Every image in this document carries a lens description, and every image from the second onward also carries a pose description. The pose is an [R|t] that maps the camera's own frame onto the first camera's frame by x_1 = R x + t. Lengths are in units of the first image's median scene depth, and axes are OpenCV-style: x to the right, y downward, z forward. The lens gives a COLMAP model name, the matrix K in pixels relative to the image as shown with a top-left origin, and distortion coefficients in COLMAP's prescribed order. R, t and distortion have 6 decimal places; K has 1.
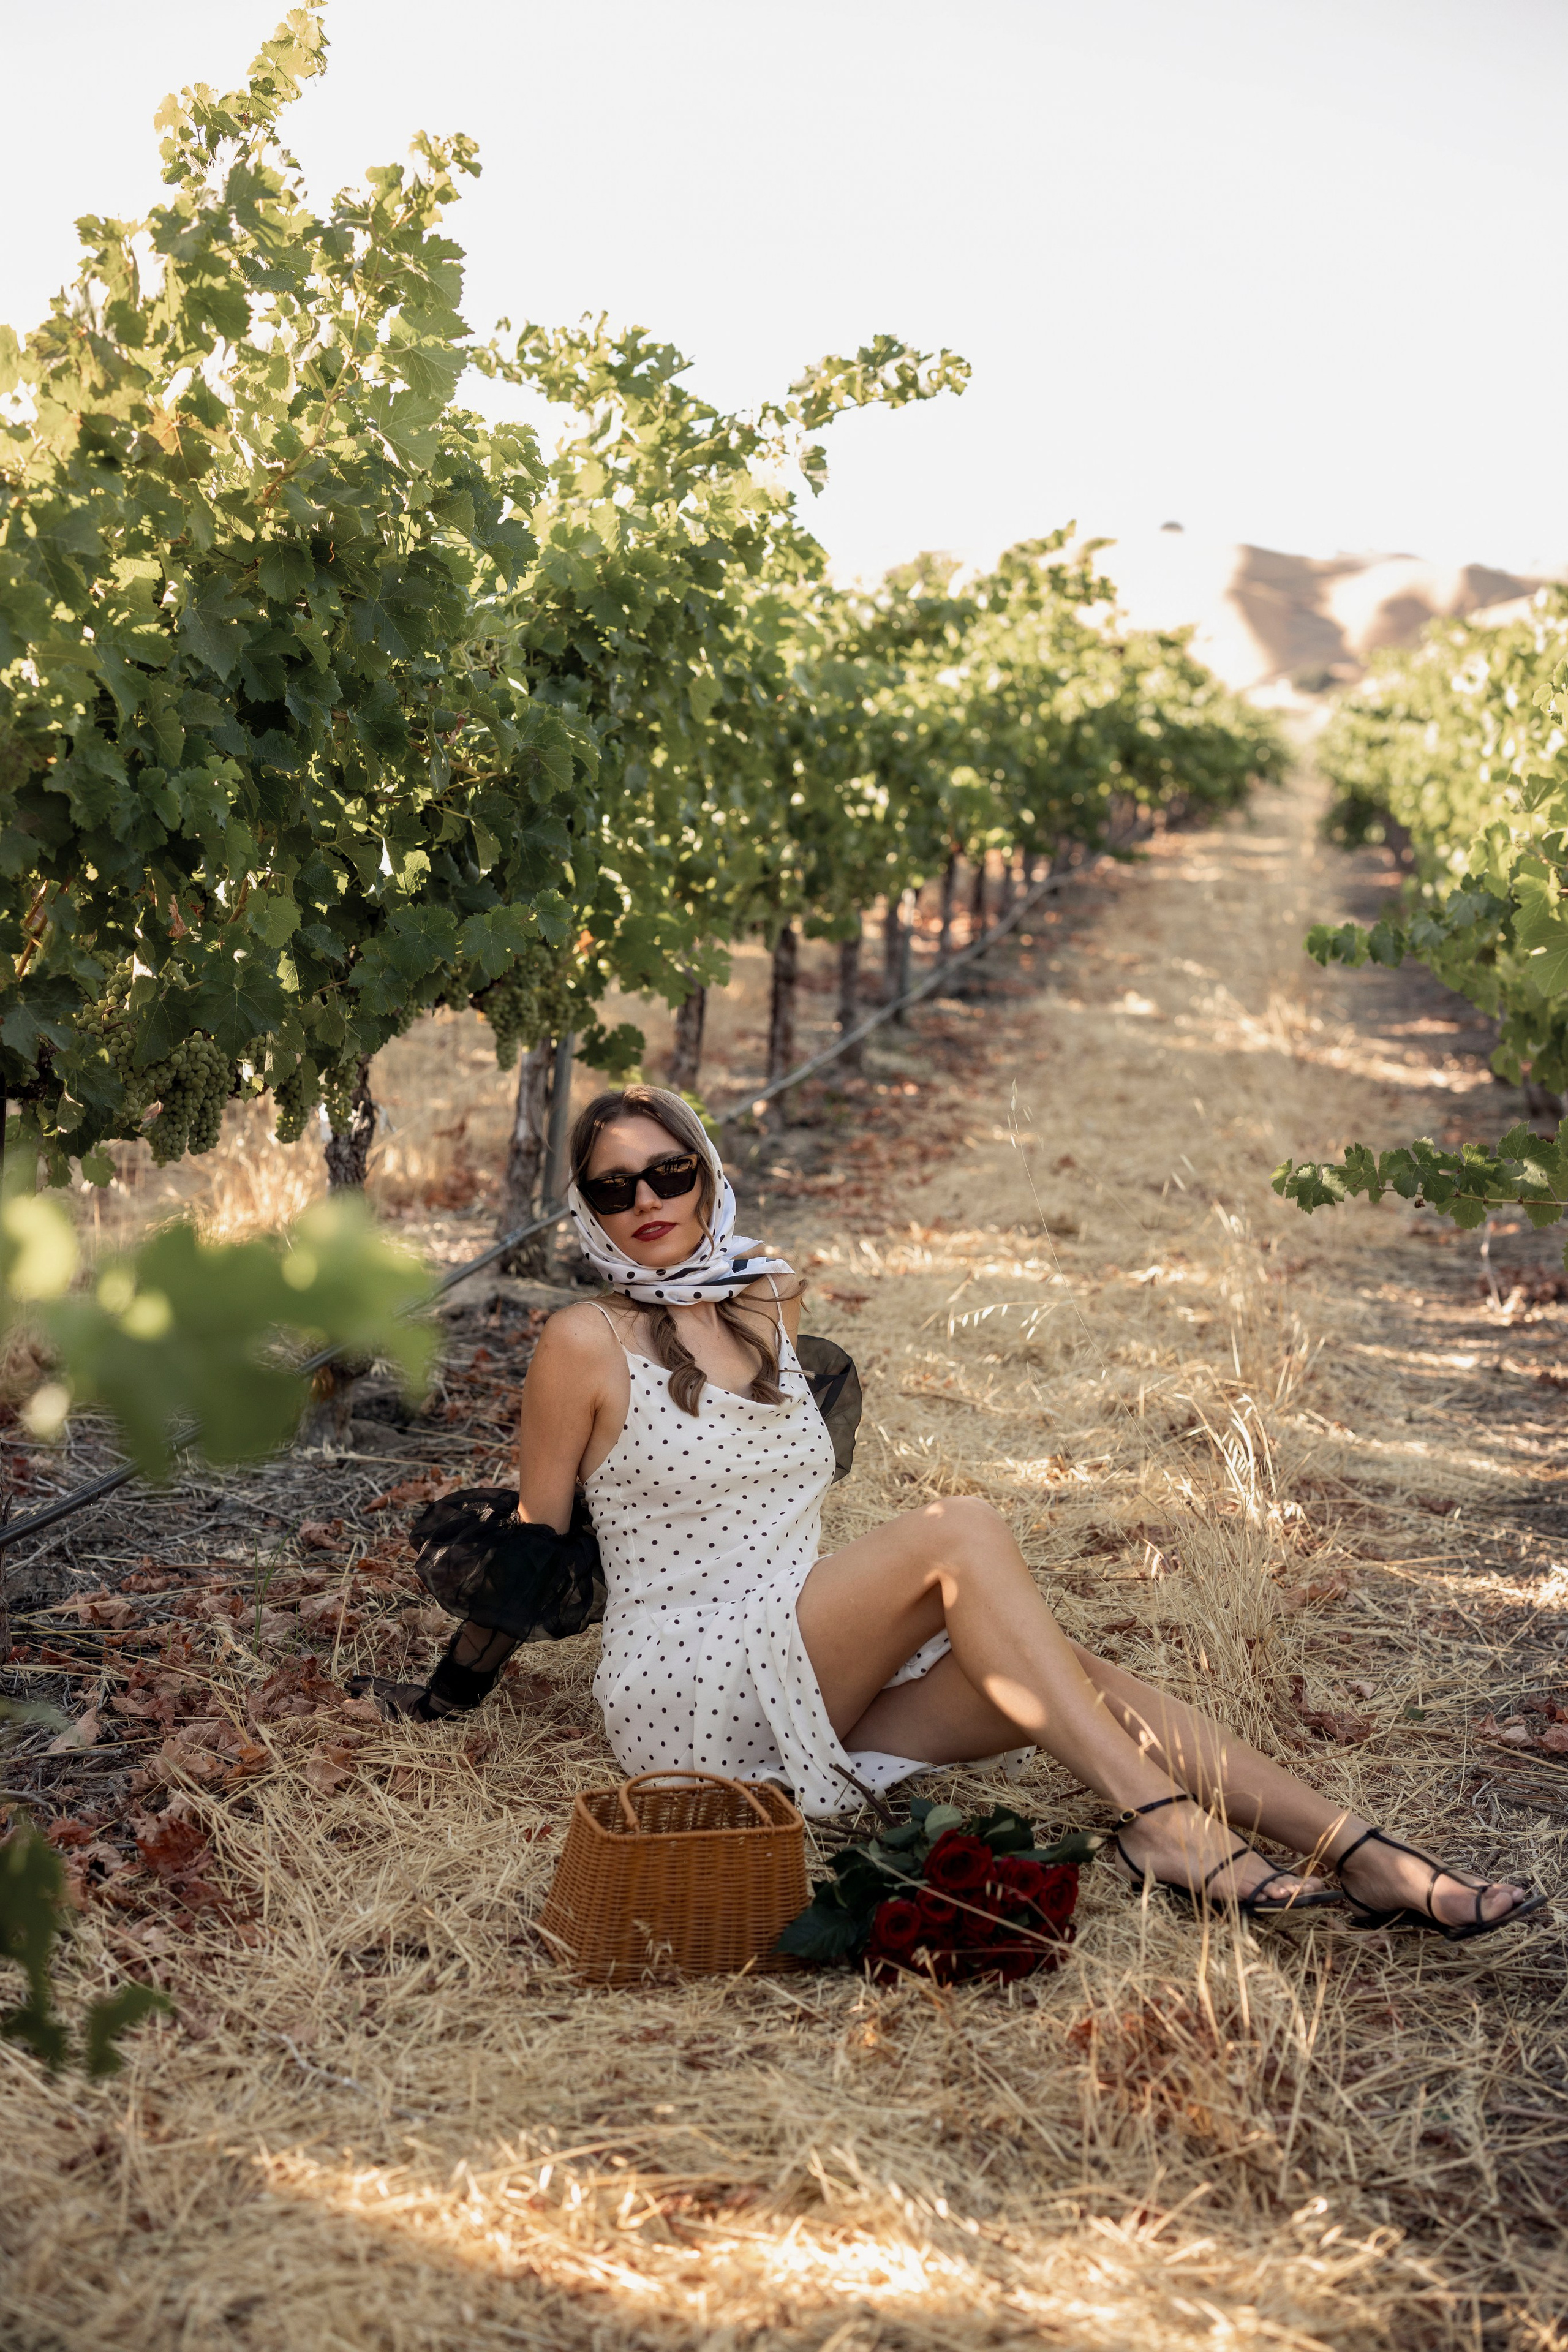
lens RADIAL K [[3509.9, 0, 784.0], [0, 3509.9, 1176.0], [0, 0, 1]] dist [-0.031964, -0.085988]
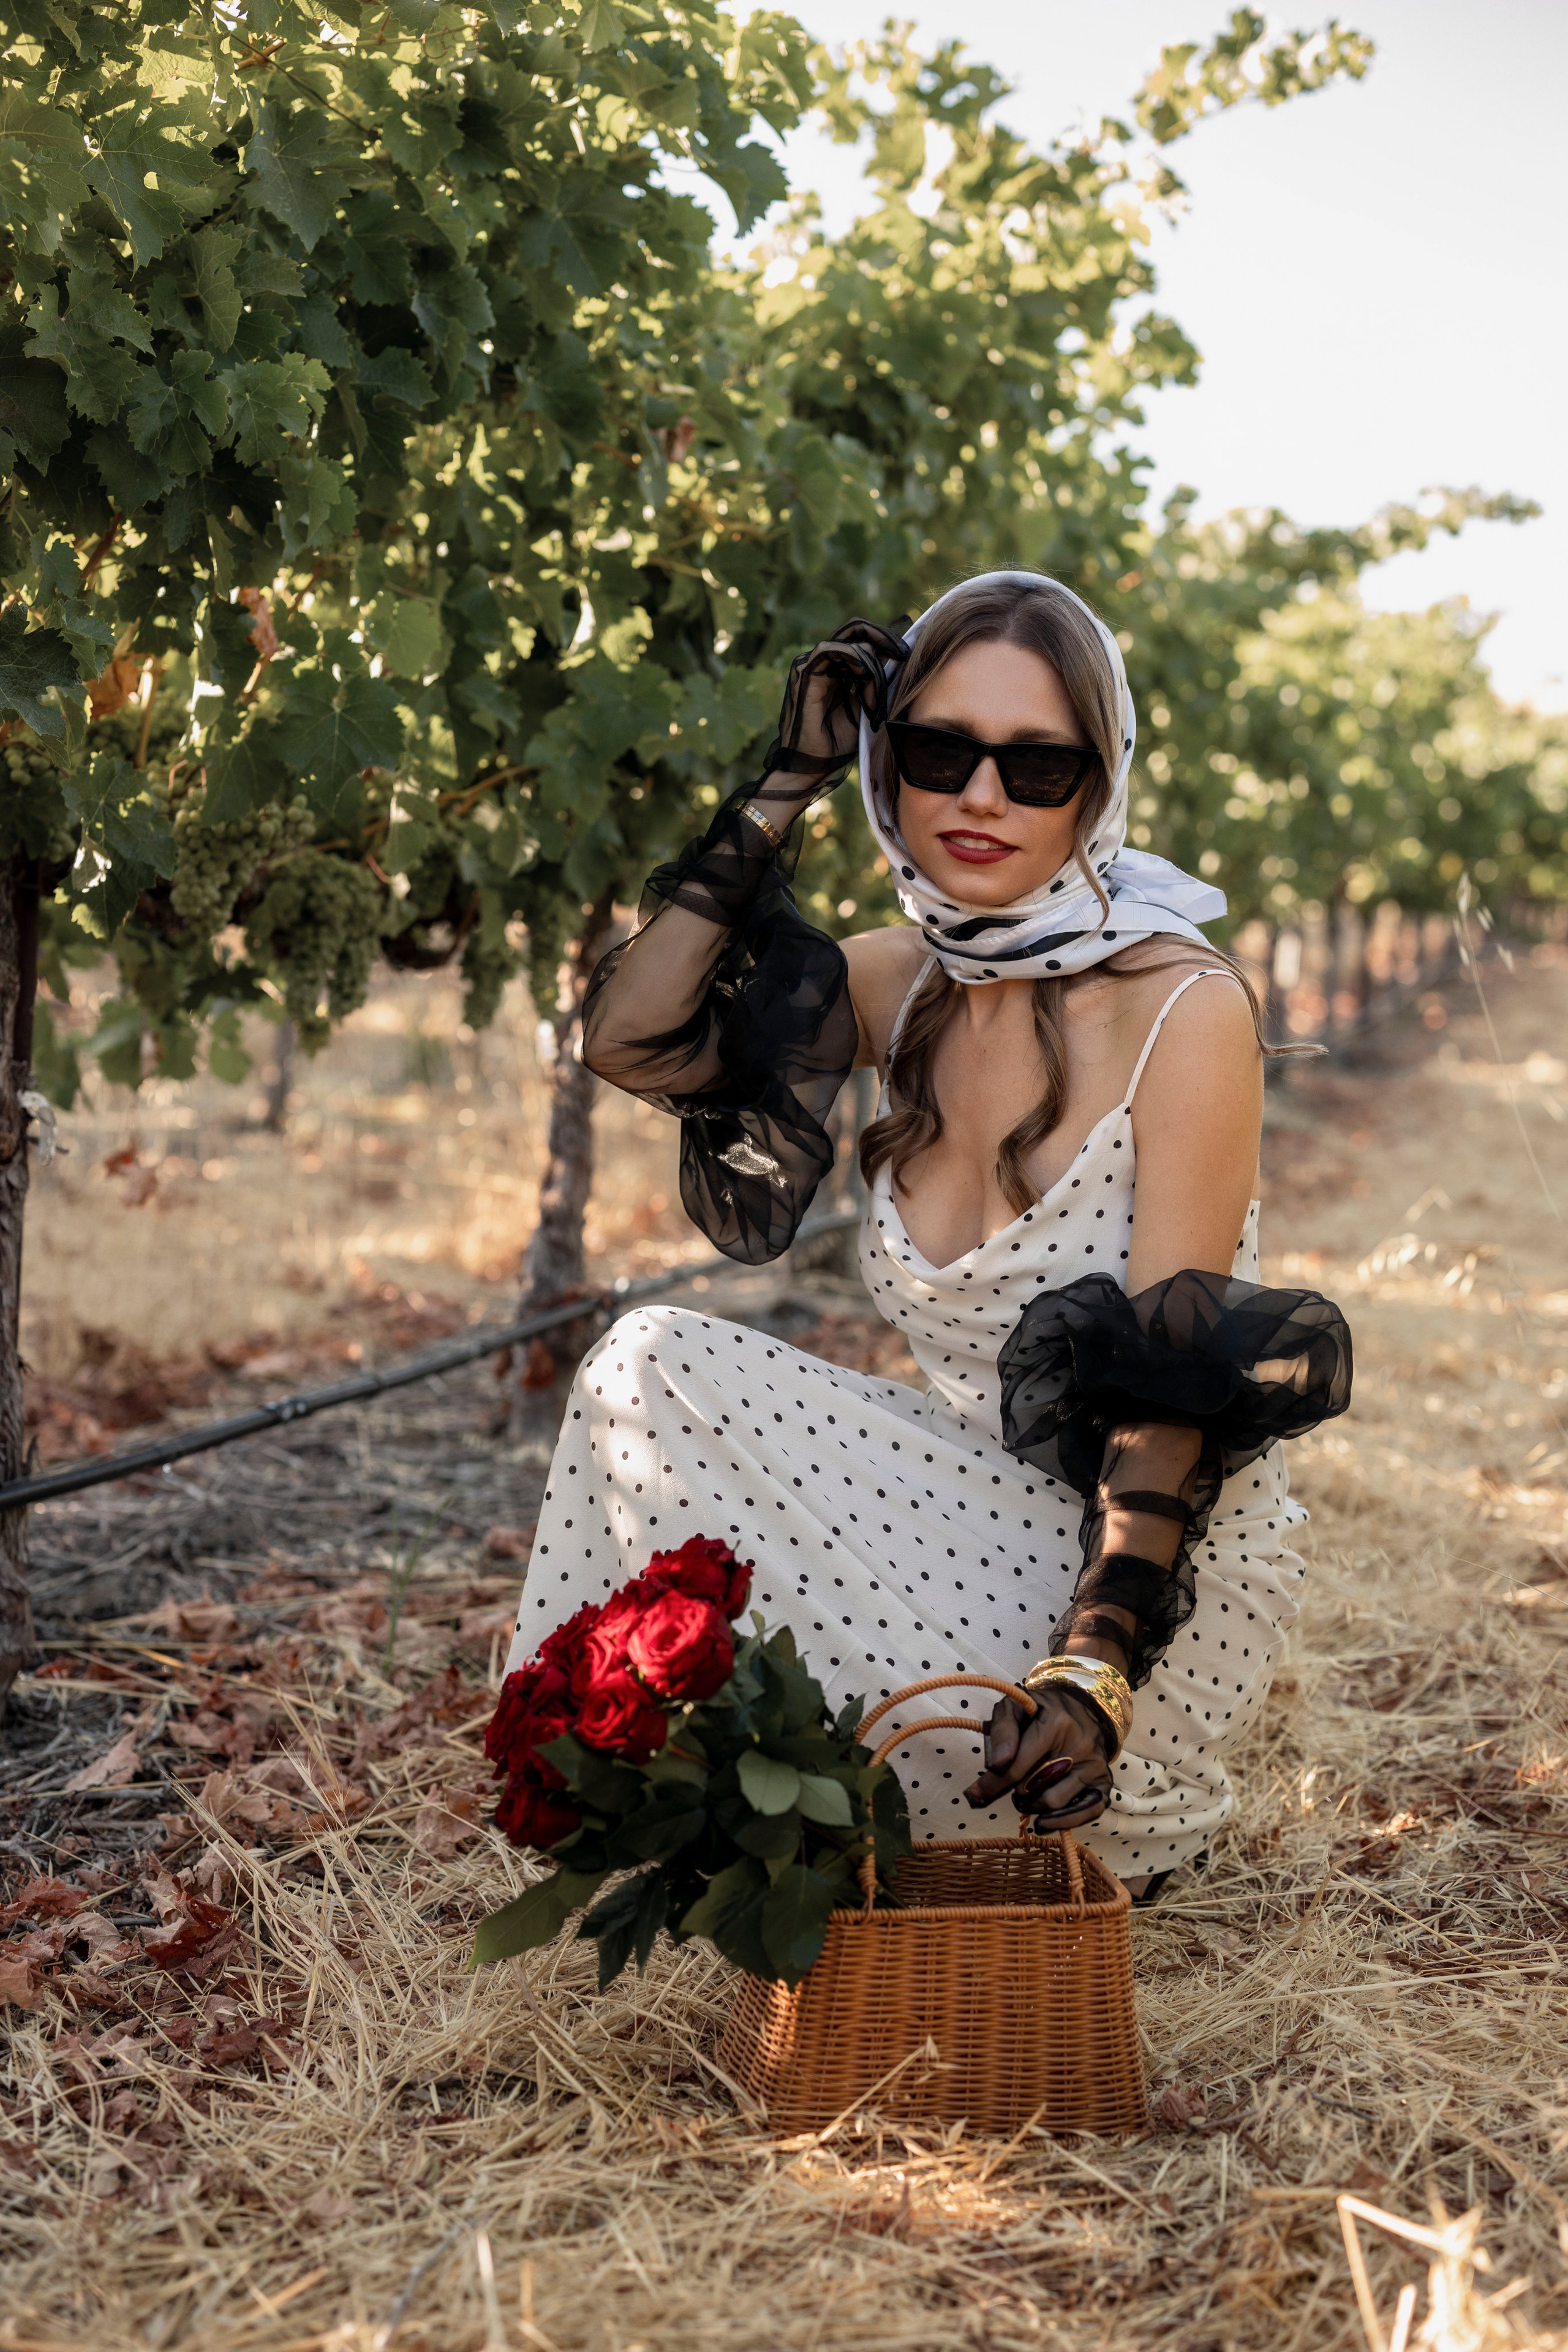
lens RADIAL K [[3522.9, 0, 787.1], [0, 3522.9, 1240.2], [0, 0, 1]] dist [-0.021497, 0.029202]
pose [[0.994420, 0.007660, -0.105212, 0.008236], [-0.010557, 0.999579, -0.027008, 0.063874], [0.104961, 0.027968, 0.994083, 0.275661]]
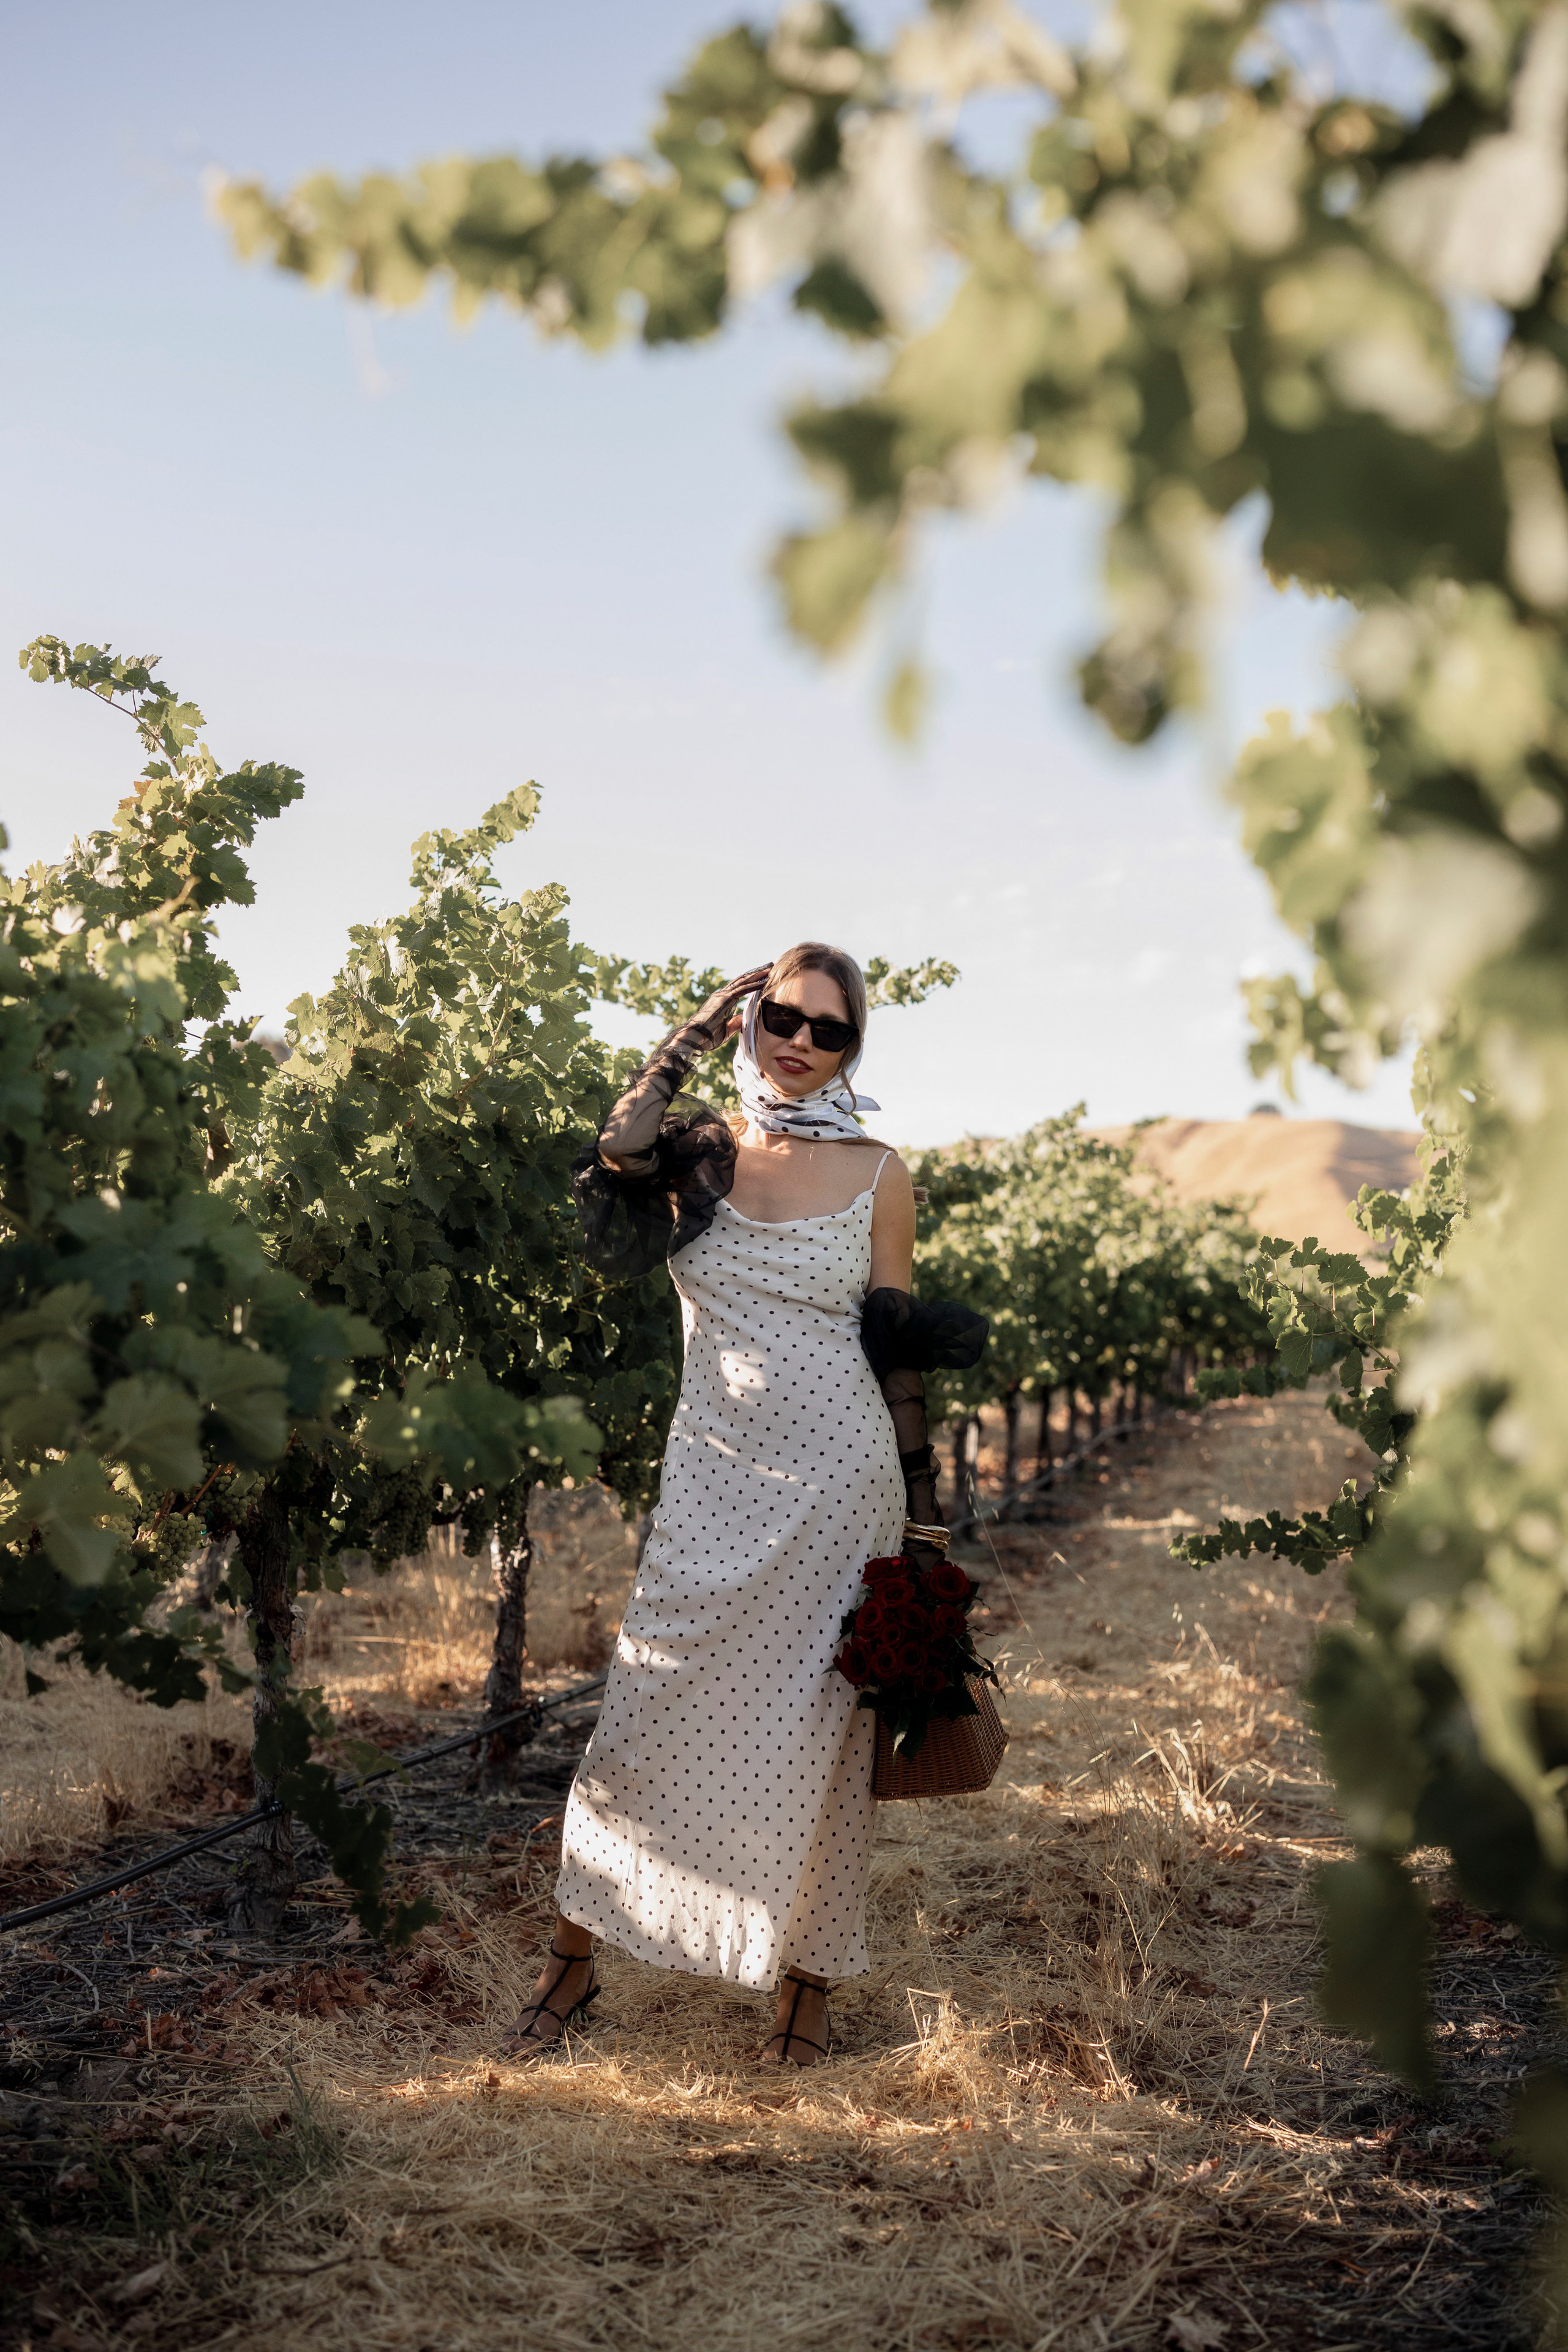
lens RADIAL K [[3509.9, 0, 784.0], [0, 3509.9, 1176.0], [0, 0, 1]] dist [-0.031964, -0.085988]
pose [[0.998837, -0.037773, -0.029967, 0.032506], [0.032171, 0.985037, -0.169316, 0.091859], [0.035915, 0.168155, 0.985106, -0.437260]]
